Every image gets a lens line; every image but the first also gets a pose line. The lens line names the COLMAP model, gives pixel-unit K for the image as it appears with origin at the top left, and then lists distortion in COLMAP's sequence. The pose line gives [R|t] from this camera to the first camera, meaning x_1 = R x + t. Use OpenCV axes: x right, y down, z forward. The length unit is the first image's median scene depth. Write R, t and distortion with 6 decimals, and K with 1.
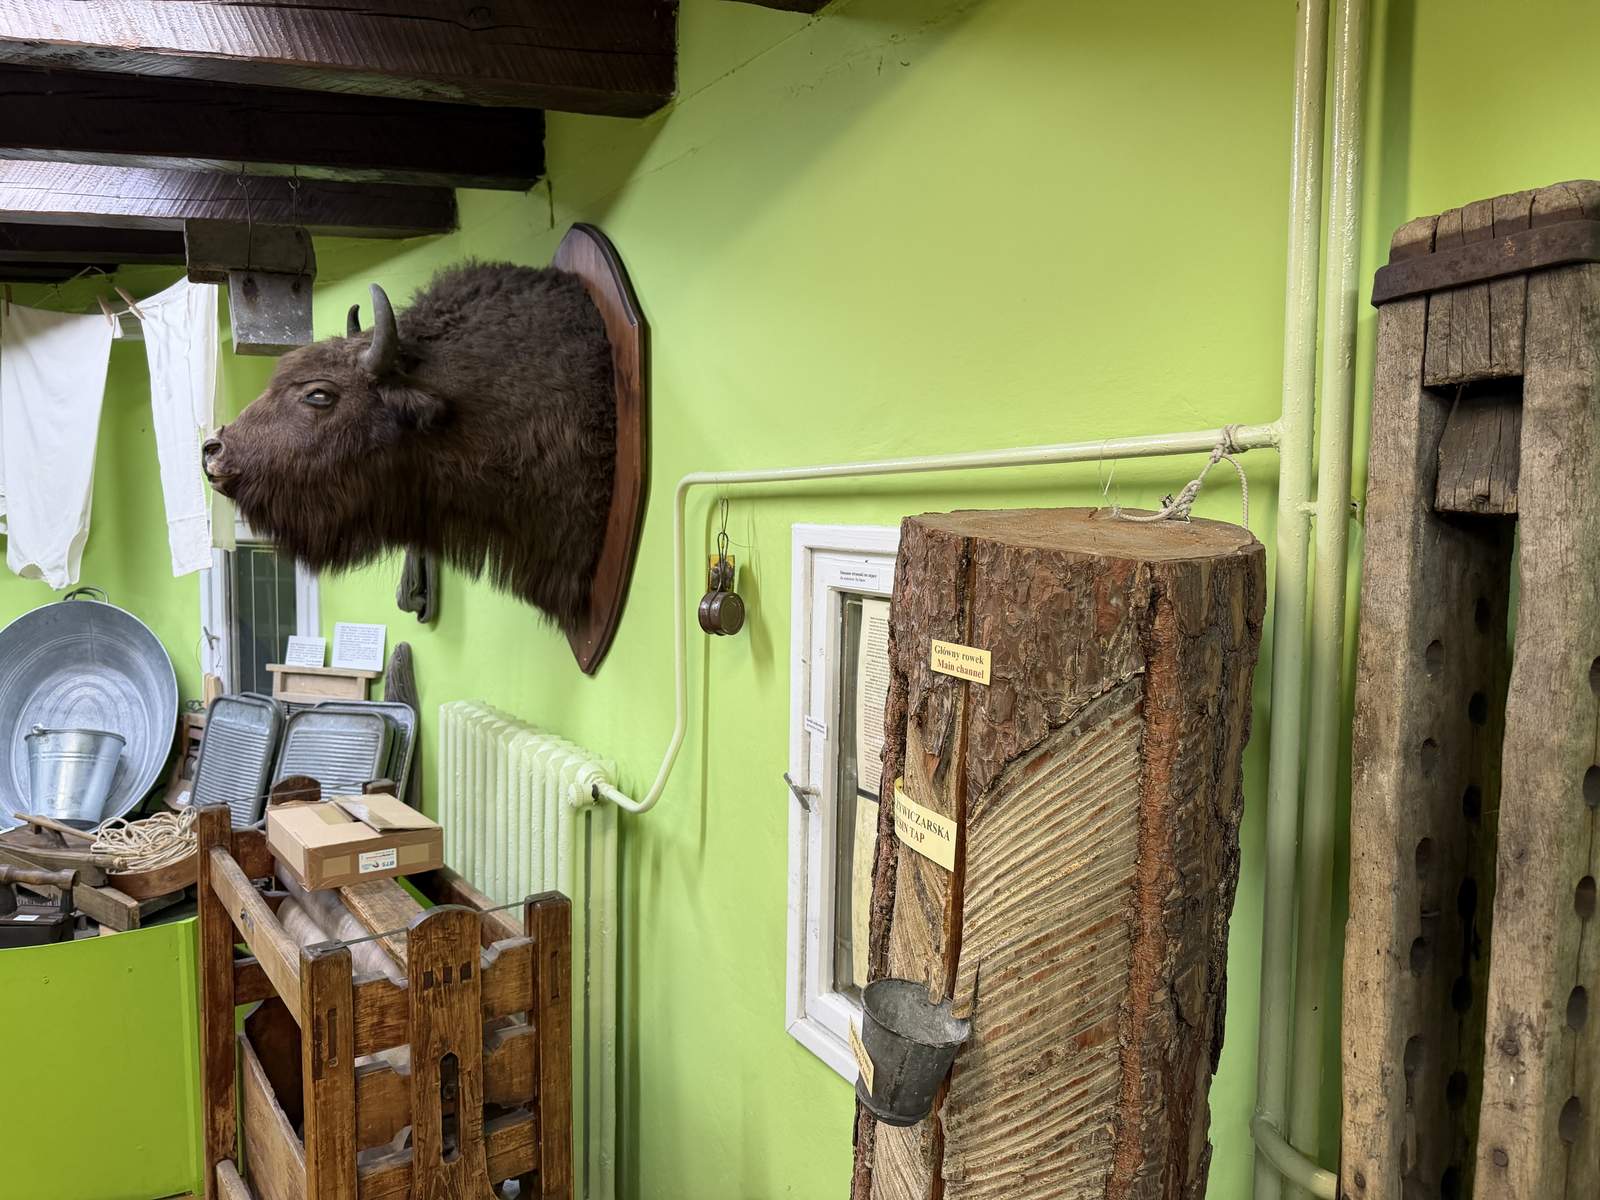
lens RADIAL K [[1142.5, 0, 798.9], [0, 1142.5, 589.6], [0, 0, 1]] dist [0.040772, -0.046910]
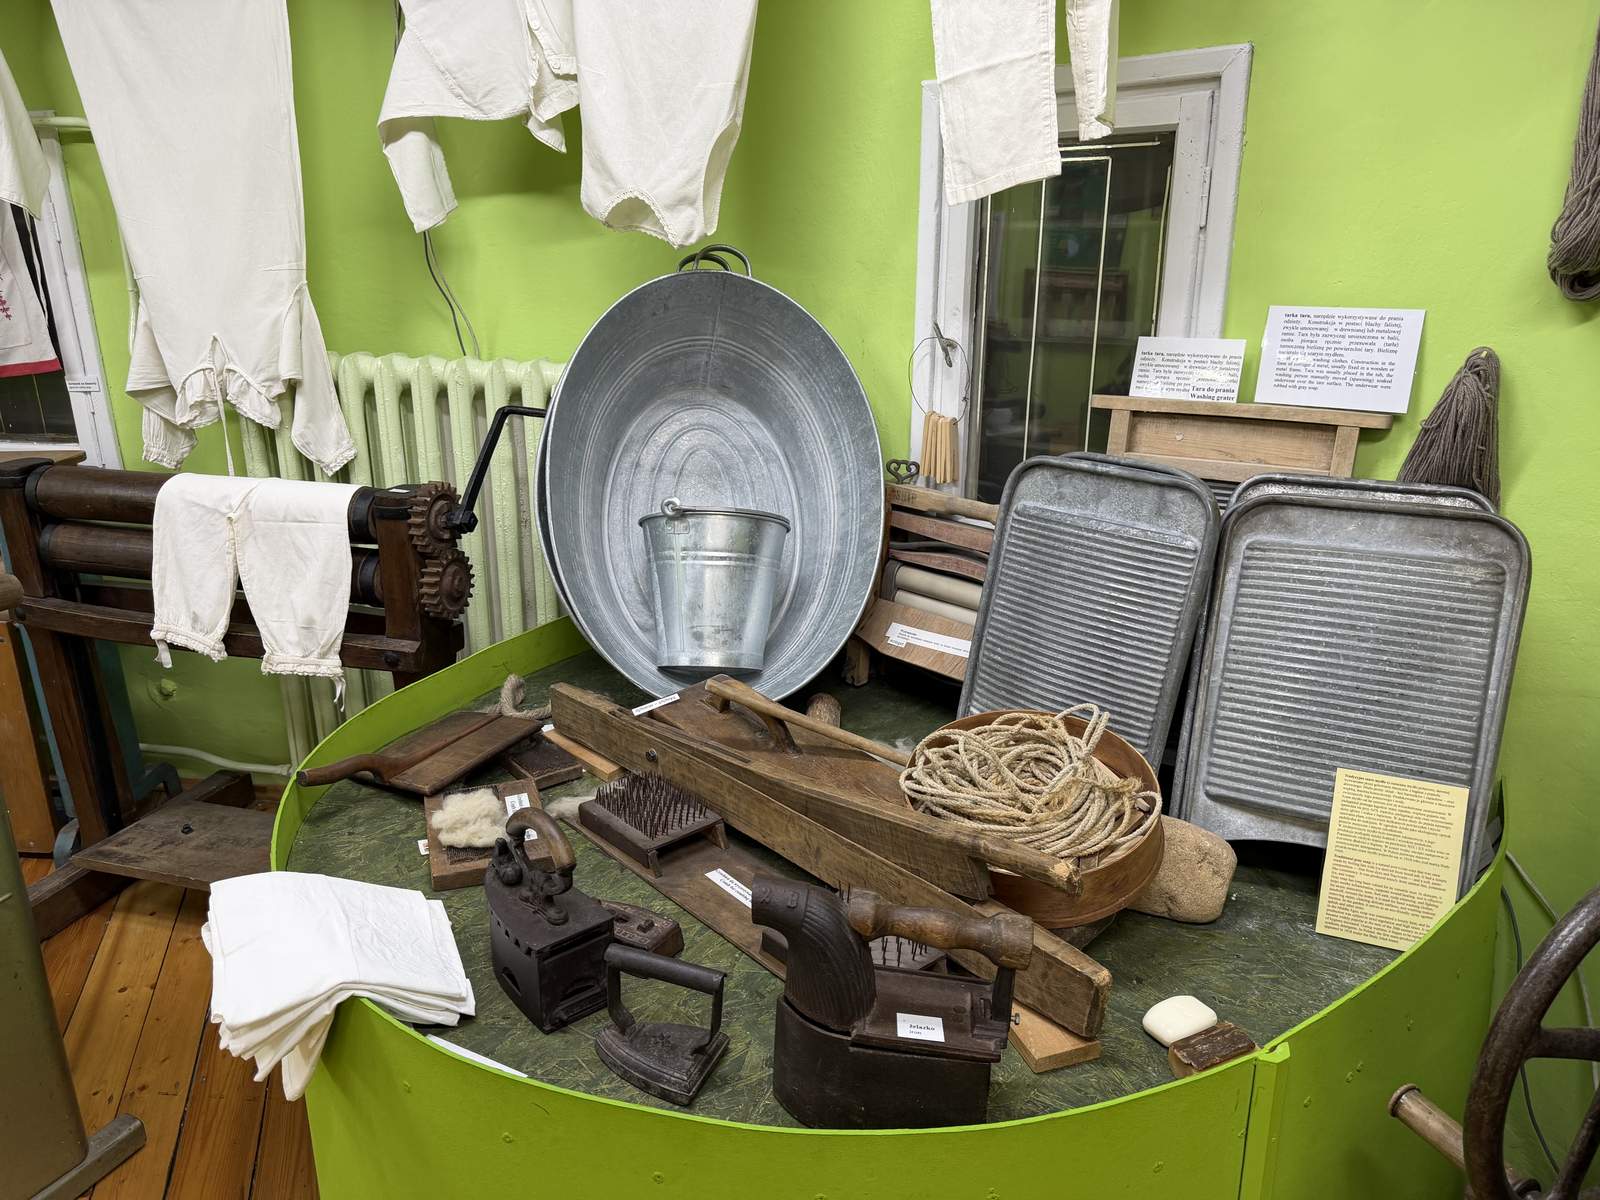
lens RADIAL K [[1142.5, 0, 803.6], [0, 1142.5, 608.9], [0, 0, 1]] dist [0.040772, -0.046910]
pose [[0.972467, 0.059598, -0.225291, -0.454266], [-0.005308, 0.972159, 0.234260, 0.038193], [0.232980, -0.226615, 0.945709, 0.467375]]
